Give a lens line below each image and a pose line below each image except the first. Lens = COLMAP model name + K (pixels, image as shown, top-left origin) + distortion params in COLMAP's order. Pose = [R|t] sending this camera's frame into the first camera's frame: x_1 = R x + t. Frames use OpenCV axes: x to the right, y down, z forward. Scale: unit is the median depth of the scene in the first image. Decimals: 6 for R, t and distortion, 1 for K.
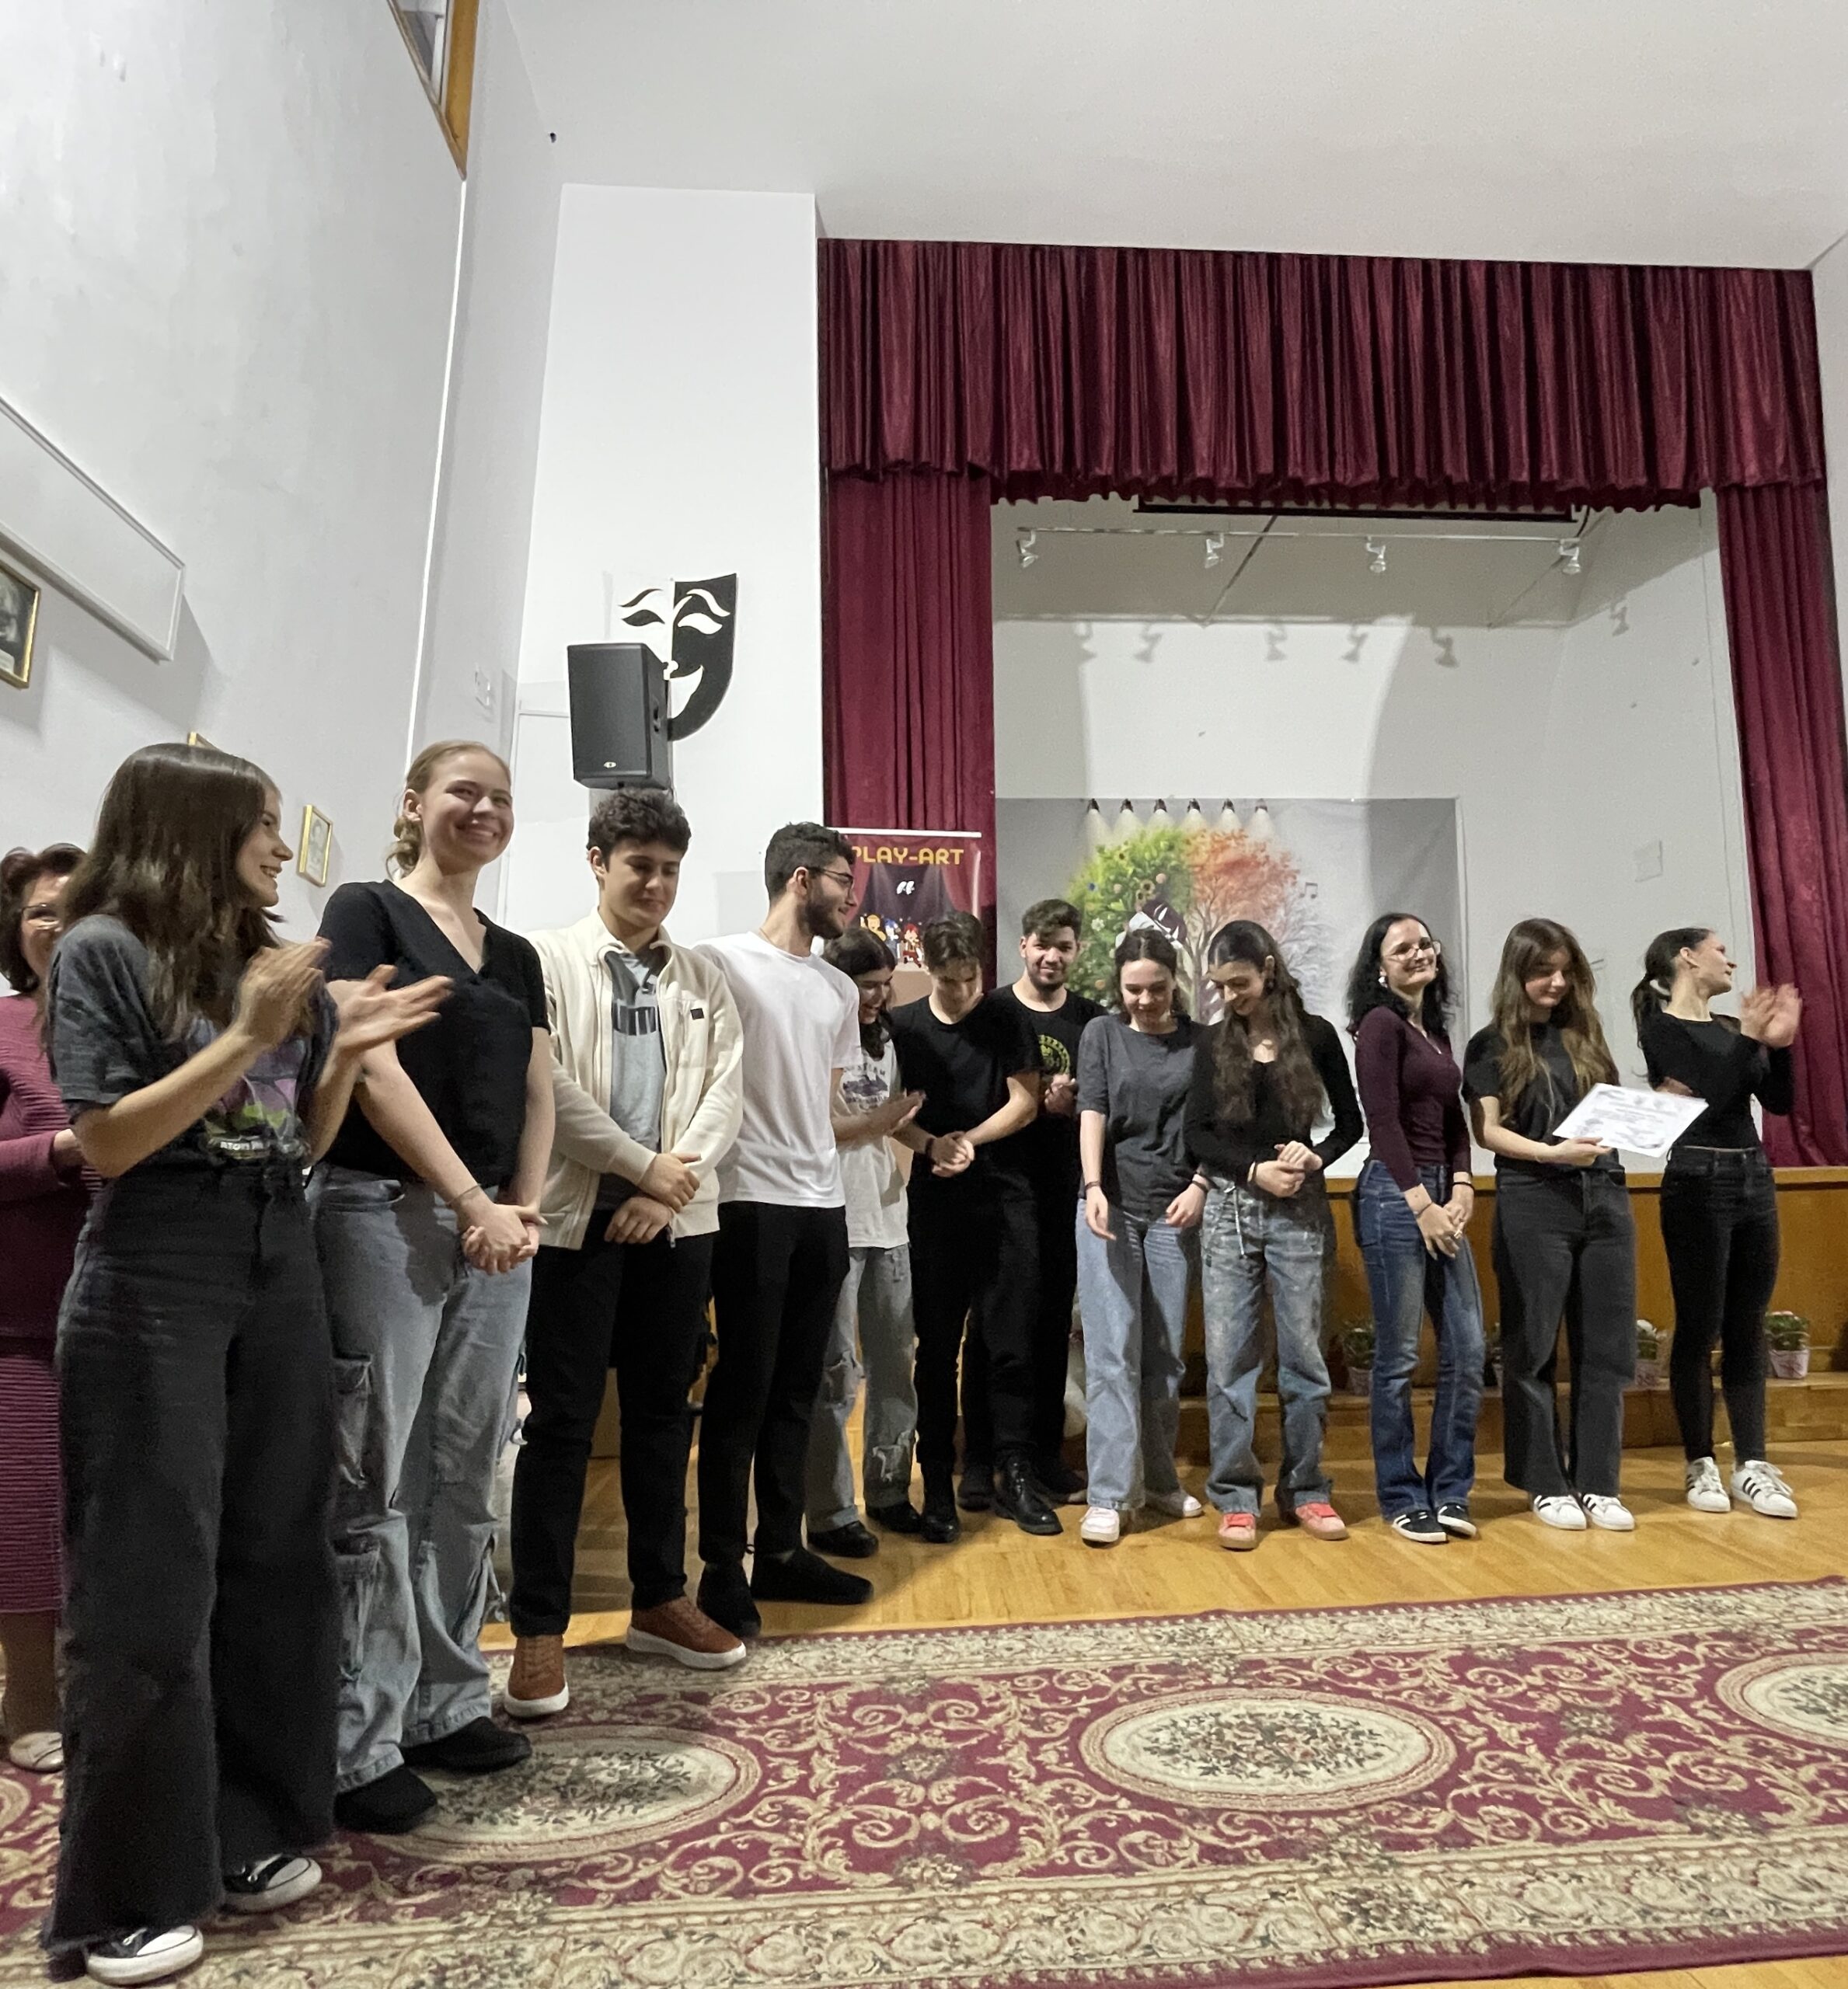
lens RADIAL K [[1183.5, 0, 955.9], [0, 1183.5, 1104.4], [0, 0, 1]] dist [-0.007780, 0.005009]
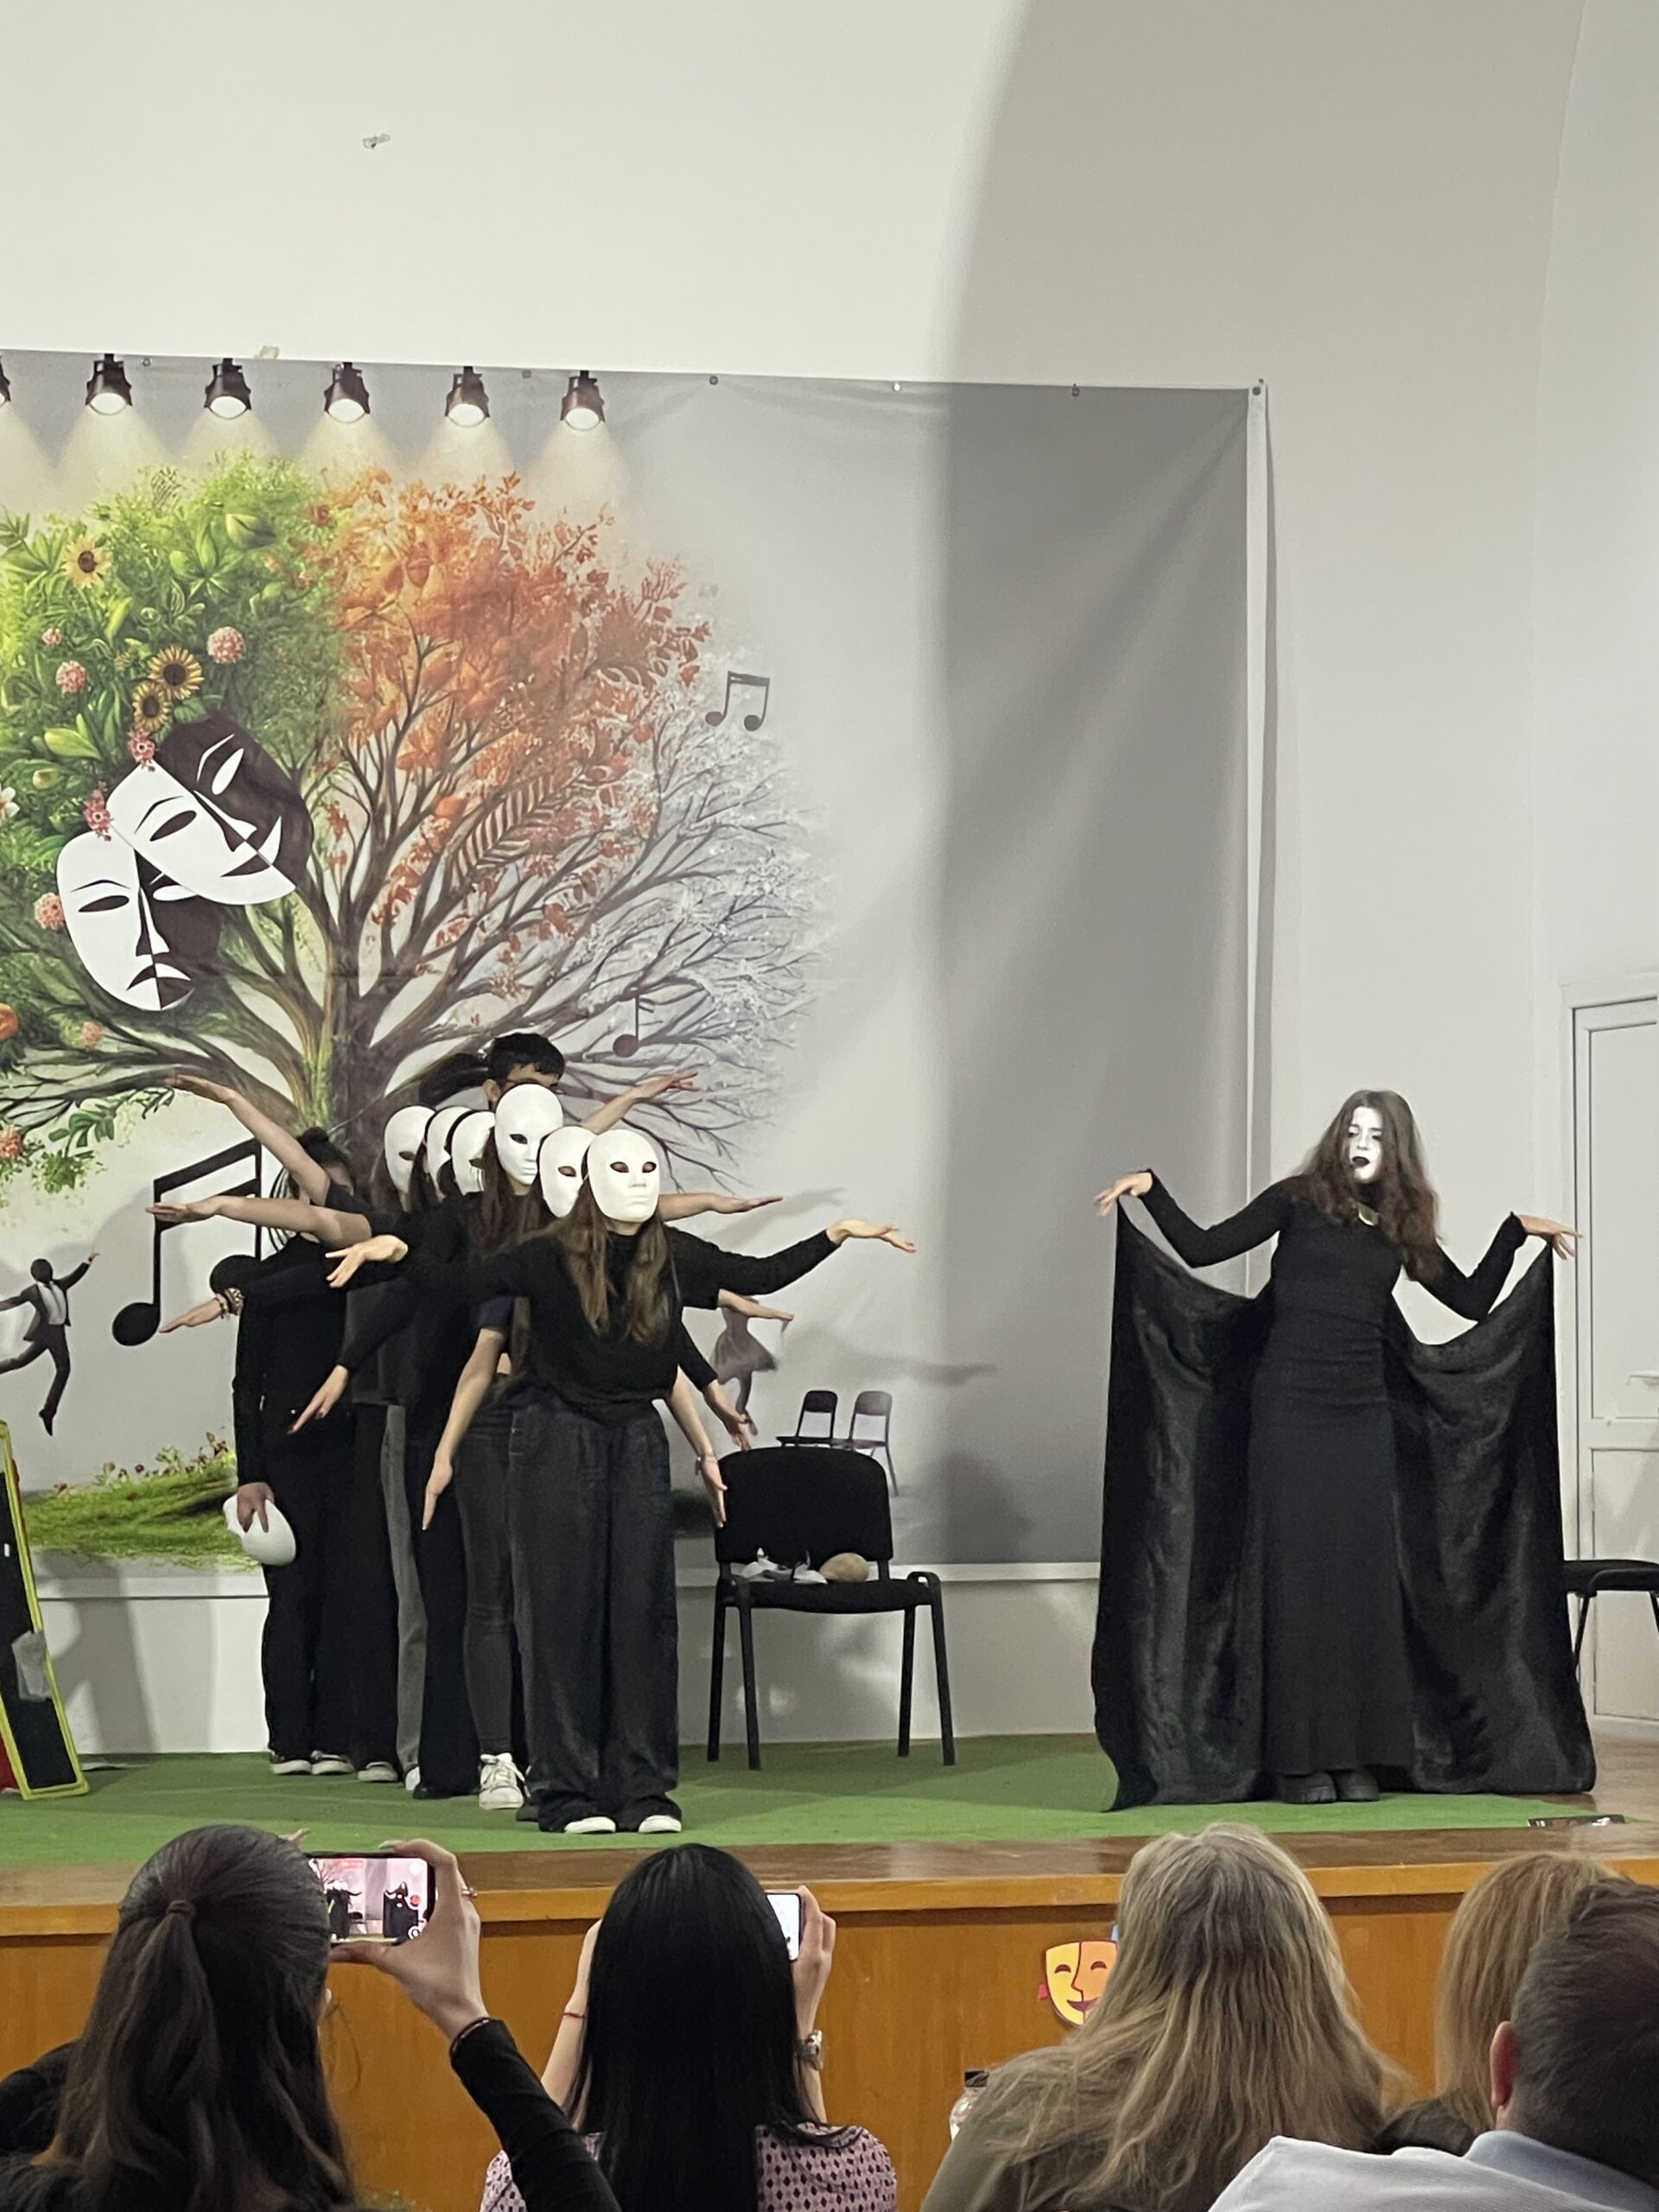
lens RADIAL K [[7174.6, 0, 821.2], [0, 7174.6, 1178.4], [0, 0, 1]] dist [0.128254, 0.000000]
pose [[0.979137, 0.019323, 0.202280, -0.051434], [-0.027554, 0.998900, 0.037953, -0.210822], [-0.201324, -0.042735, 0.978592, -1.147412]]
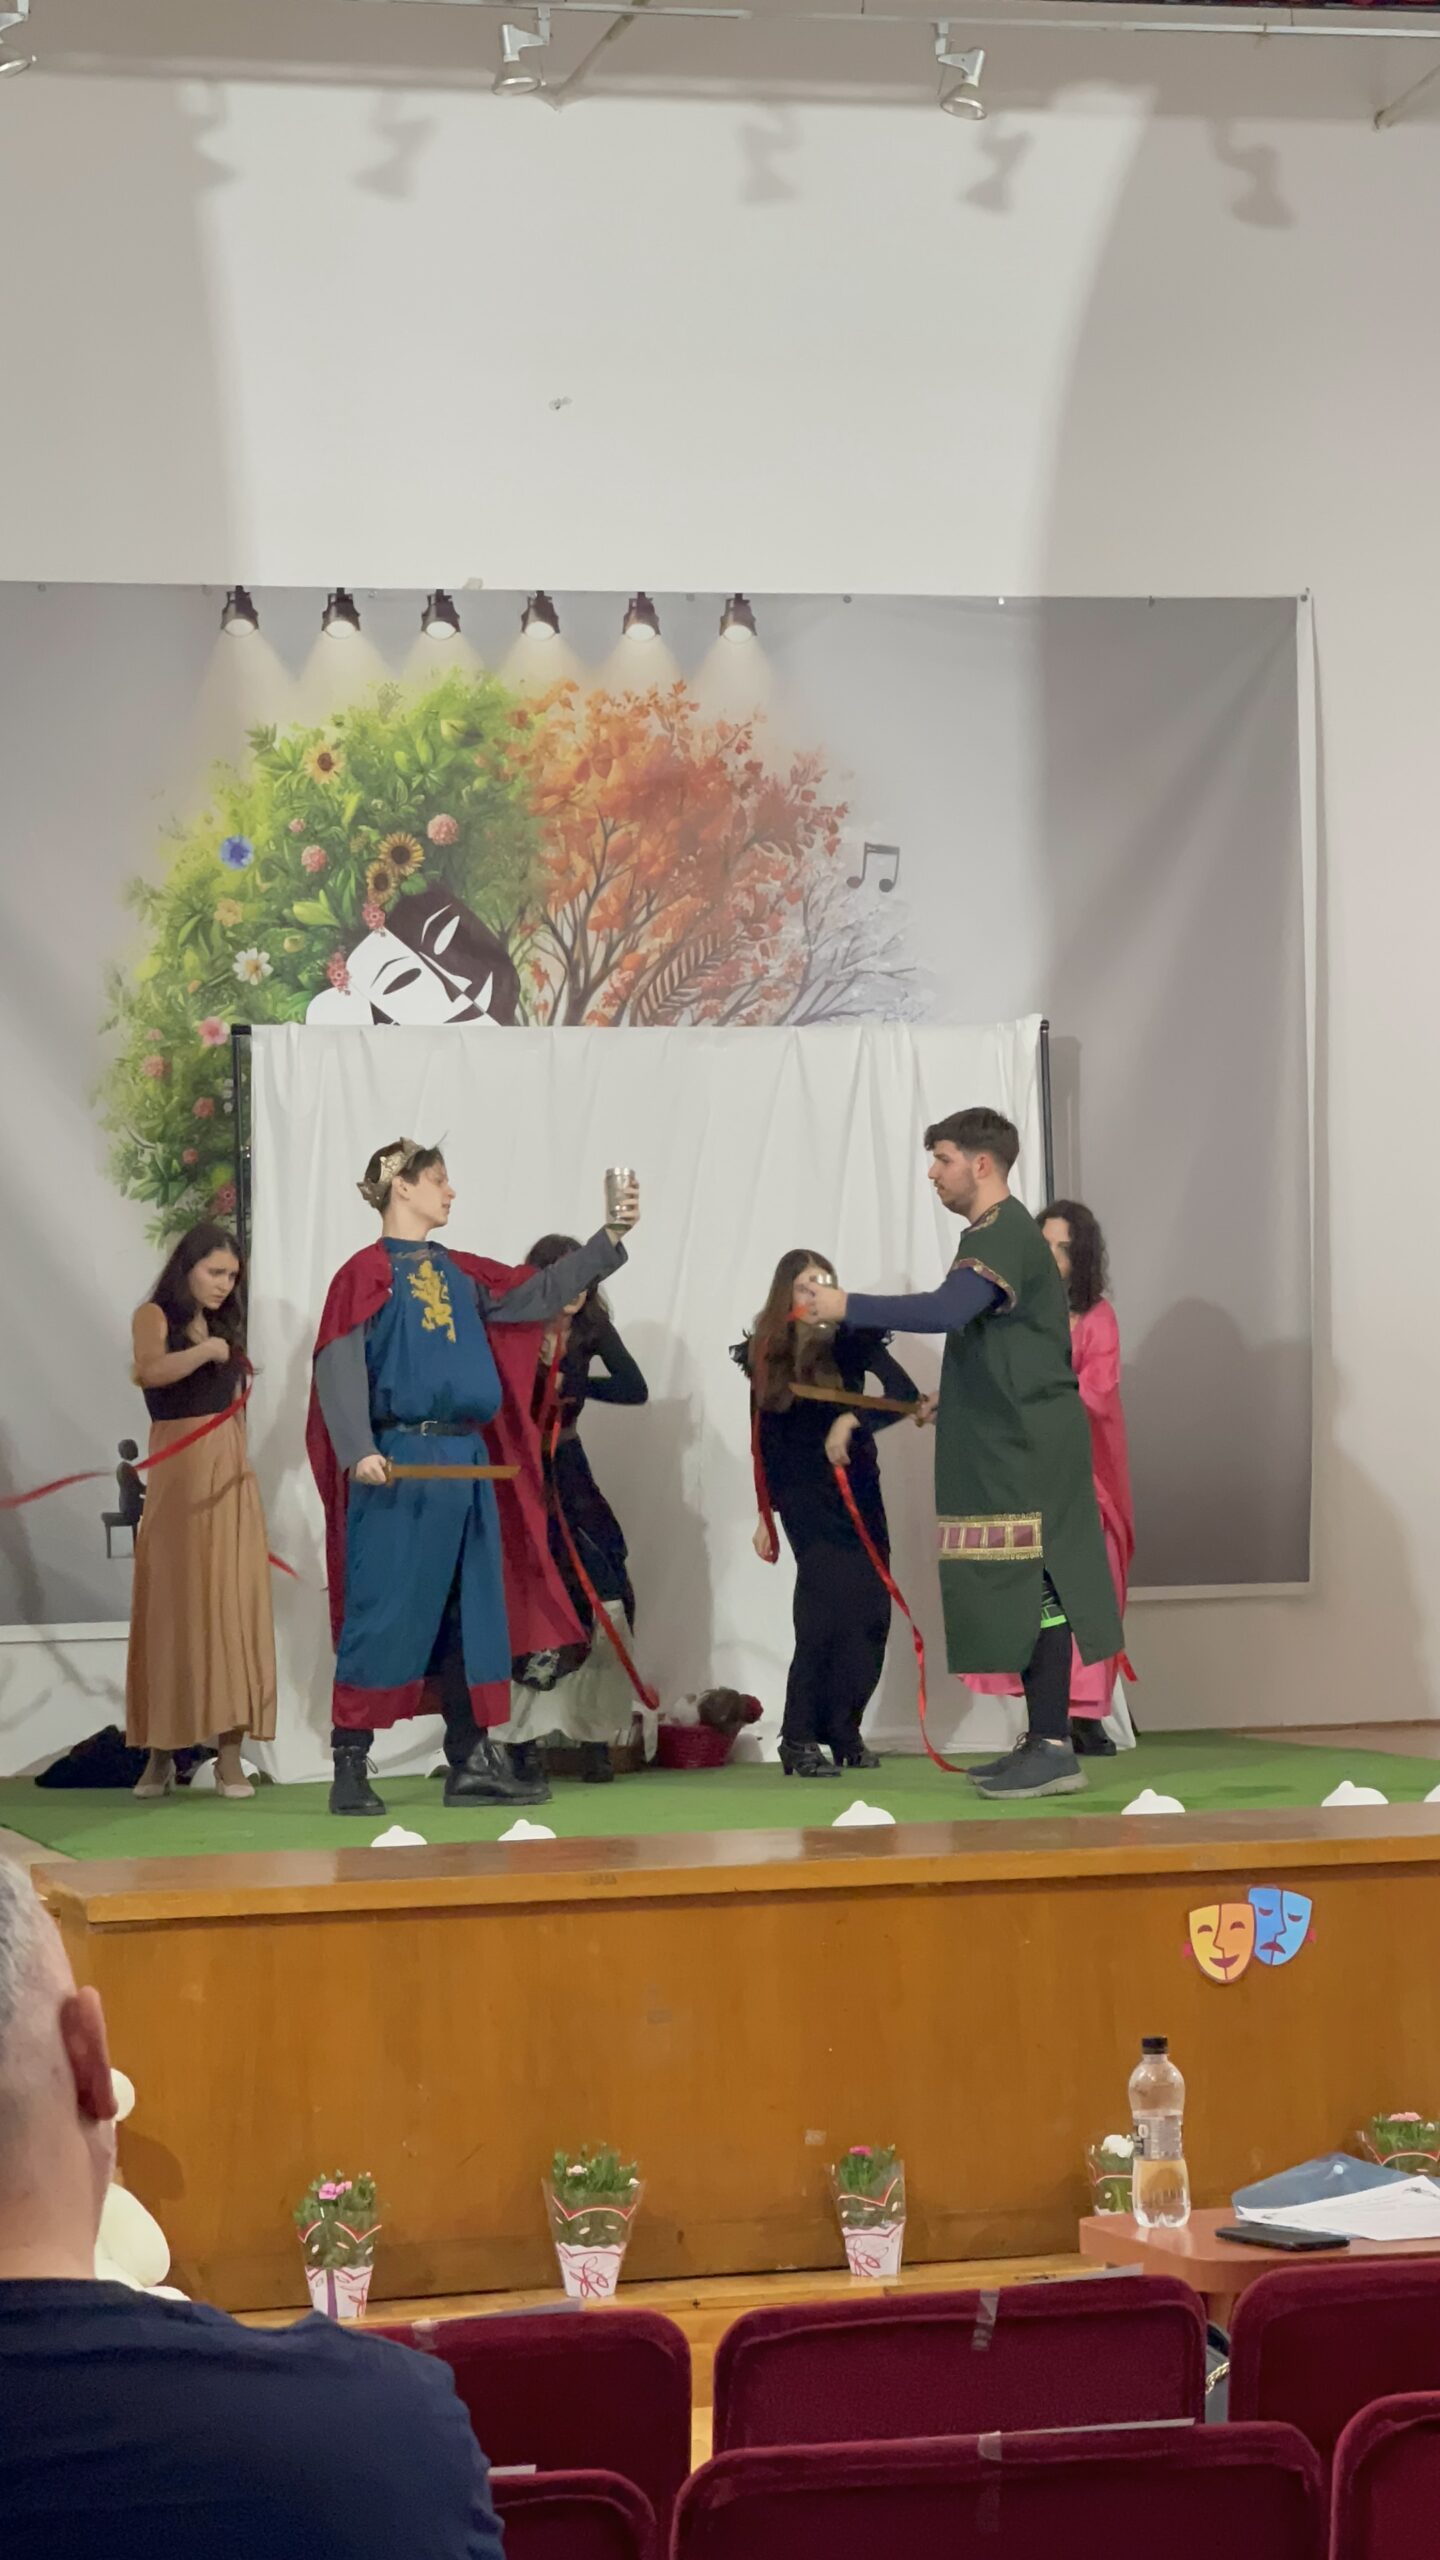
lens RADIAL K [[5185.5, 0, 718.3], [0, 5185.5, 1256.9], [0, 0, 1]] dist [0.134938, 0.000000]
pose [[0.987012, -0.000551, 0.160647, 0.020827], [-0.002416, 0.999830, 0.018273, -0.152657], [-0.160629, -0.018424, 0.986843, -0.764531]]
